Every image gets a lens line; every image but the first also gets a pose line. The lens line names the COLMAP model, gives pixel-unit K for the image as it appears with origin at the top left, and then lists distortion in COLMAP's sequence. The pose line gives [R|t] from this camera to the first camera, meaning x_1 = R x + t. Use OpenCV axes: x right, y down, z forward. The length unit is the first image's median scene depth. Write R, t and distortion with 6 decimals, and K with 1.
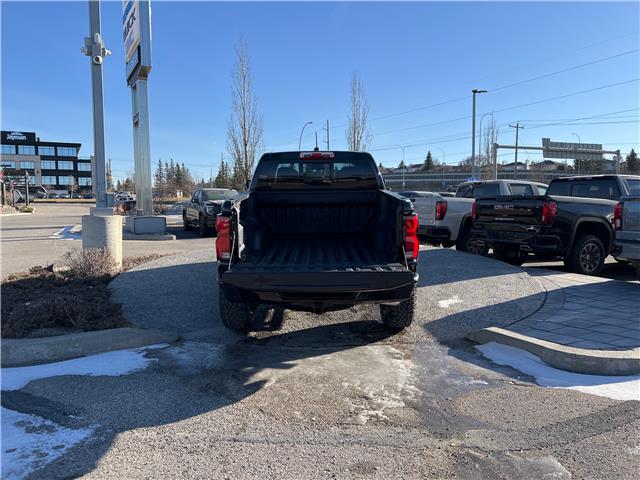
lens RADIAL K [[479.3, 0, 322.8], [0, 479.3, 239.8], [0, 0, 1]] dist [0.039200, -0.030566]
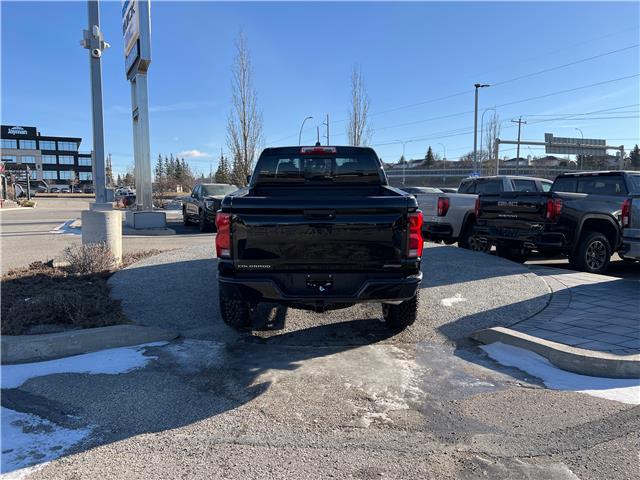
lens RADIAL K [[479.3, 0, 316.0], [0, 479.3, 243.9], [0, 0, 1]] dist [0.039200, -0.030566]
pose [[0.999905, 0.004507, -0.013047, -0.003698], [-0.004272, 0.999829, 0.018020, -0.002482], [0.013126, -0.017962, 0.999752, 0.015287]]
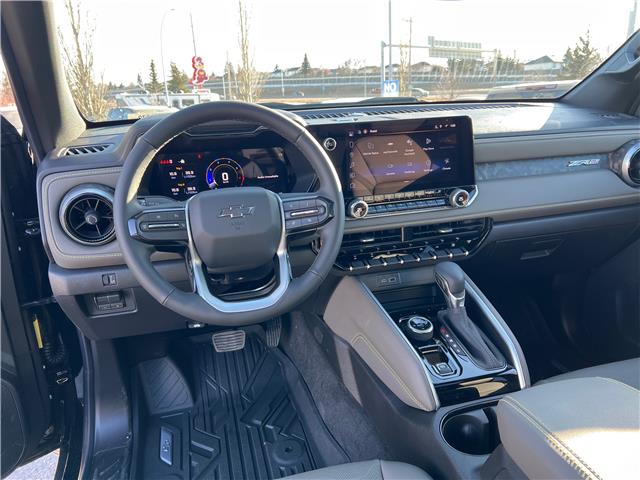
lens RADIAL K [[479.3, 0, 324.6], [0, 479.3, 239.4], [0, 0, 1]] dist [0.039200, -0.030566]
pose [[0.966497, -0.099886, 0.236447, -0.090539], [0.054630, 0.980119, 0.190741, -0.148702], [-0.250798, -0.171434, 0.952739, 1.114567]]
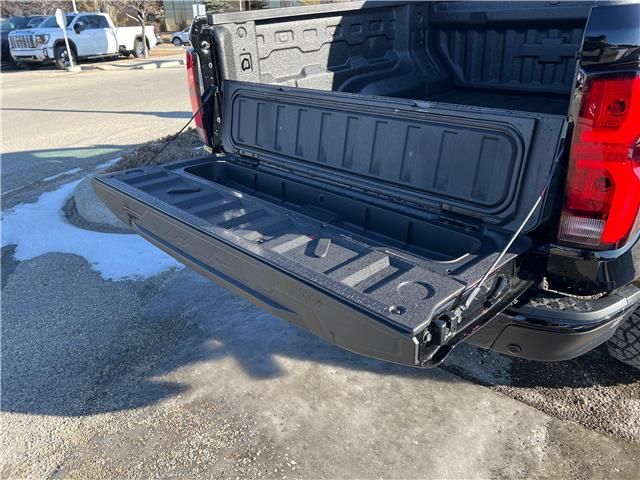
lens RADIAL K [[479.3, 0, 317.6], [0, 479.3, 244.1], [0, 0, 1]] dist [0.039200, -0.030566]
pose [[0.689111, 0.294247, -0.662228, 0.172580], [-0.051342, 0.931379, 0.360412, -0.032567], [0.722835, -0.214364, 0.656930, 0.480743]]
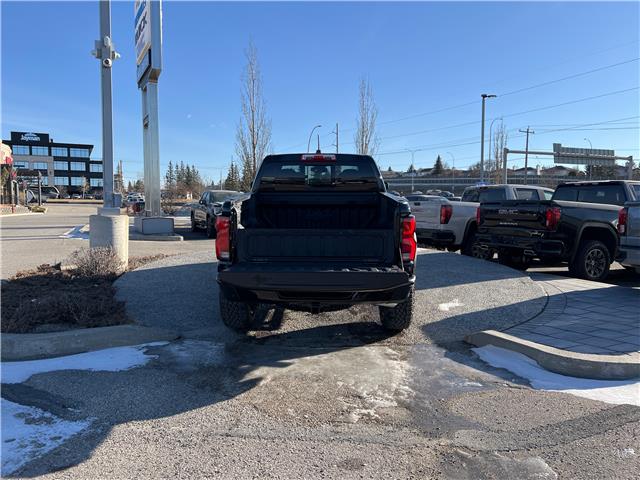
lens RADIAL K [[479.3, 0, 321.4], [0, 479.3, 239.5], [0, 0, 1]] dist [0.039200, -0.030566]
pose [[0.999711, 0.012518, -0.020539, 0.014779], [-0.012671, 0.999893, -0.007356, 0.003293], [0.020444, 0.007614, 0.999762, -0.008261]]
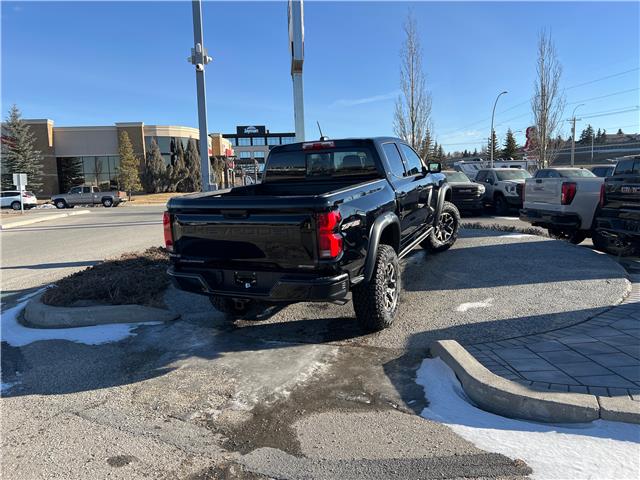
lens RADIAL K [[479.3, 0, 319.0], [0, 479.3, 241.3], [0, 0, 1]] dist [0.039200, -0.030566]
pose [[0.906278, 0.027557, -0.421784, 0.376234], [-0.008225, 0.998833, 0.047586, -0.025045], [0.422603, -0.039657, 0.905447, 0.099700]]
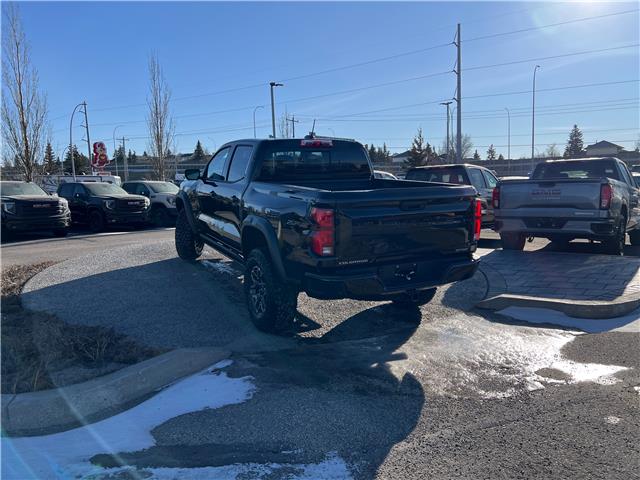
lens RADIAL K [[479.3, 0, 323.4], [0, 479.3, 241.4], [0, 0, 1]] dist [0.039200, -0.030566]
pose [[0.889519, -0.072340, 0.451134, -0.418352], [0.061673, 0.997360, 0.038324, -0.014093], [-0.452716, -0.006268, 0.891633, 0.118441]]
